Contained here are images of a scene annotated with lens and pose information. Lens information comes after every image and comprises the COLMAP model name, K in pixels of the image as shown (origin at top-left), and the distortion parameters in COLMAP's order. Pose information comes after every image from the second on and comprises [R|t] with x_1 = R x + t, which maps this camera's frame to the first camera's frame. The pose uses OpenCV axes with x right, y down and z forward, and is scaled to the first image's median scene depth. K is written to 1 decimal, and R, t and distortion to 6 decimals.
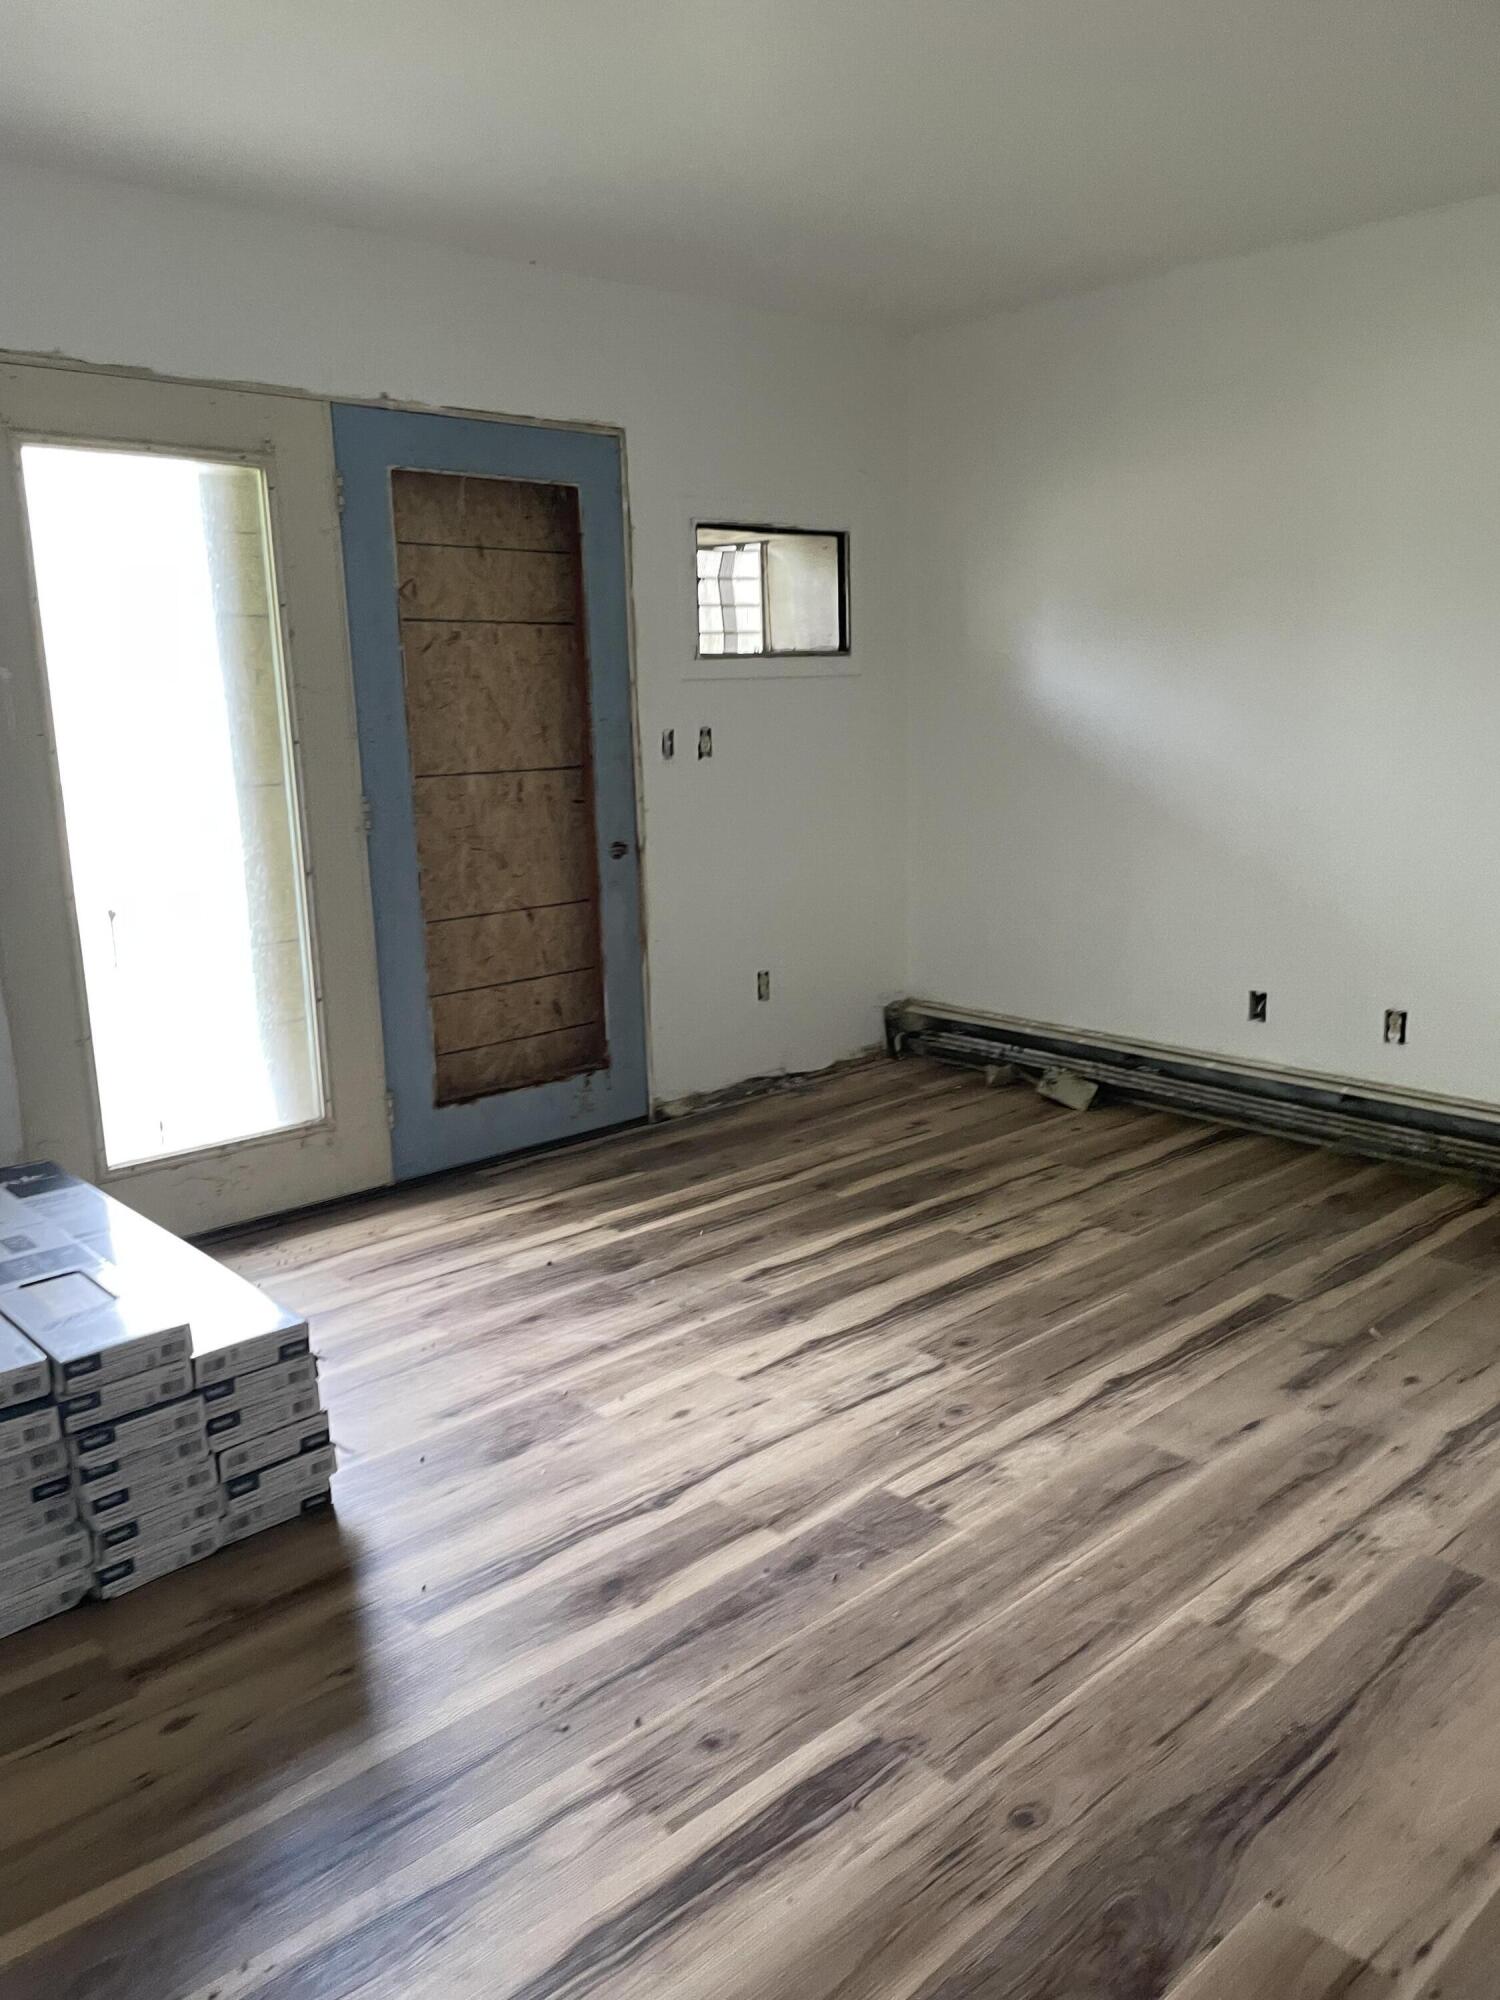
lens RADIAL K [[1534.3, 0, 747.2], [0, 1534.3, 996.1], [0, 0, 1]] dist [0.047918, -0.067095]
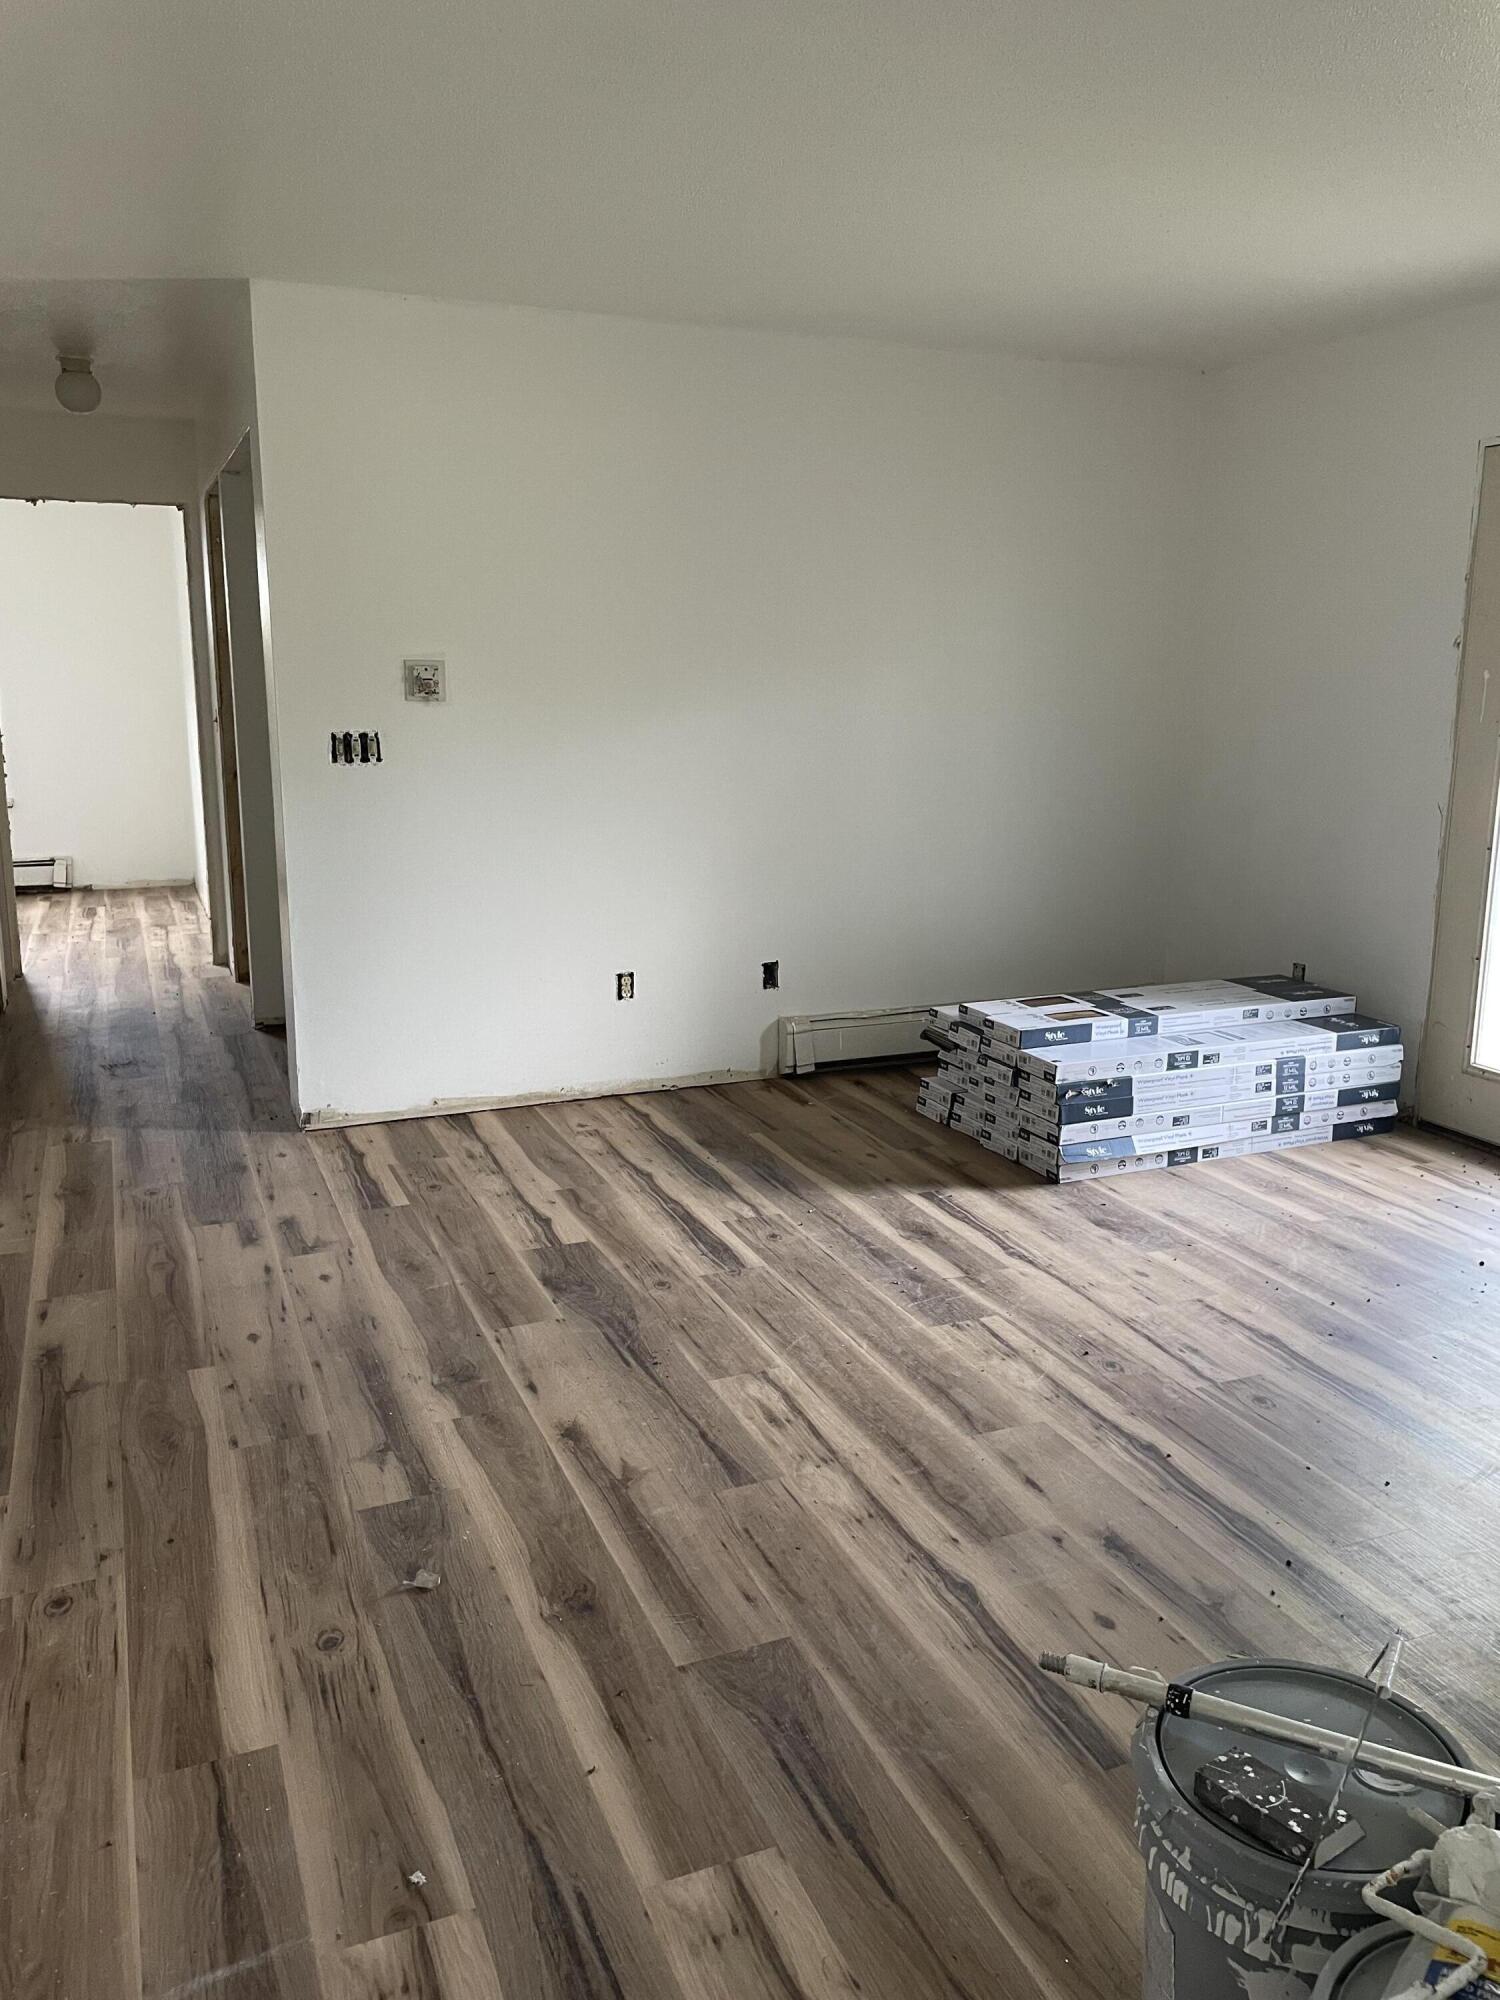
lens RADIAL K [[1534.3, 0, 752.4], [0, 1534.3, 984.9], [0, 0, 1]] dist [0.047918, -0.067095]
pose [[-0.344090, 0.210895, -0.914946, 1.349009], [-0.189800, 0.938709, 0.287752, -0.293236], [0.919553, 0.272669, -0.282973, 1.144746]]
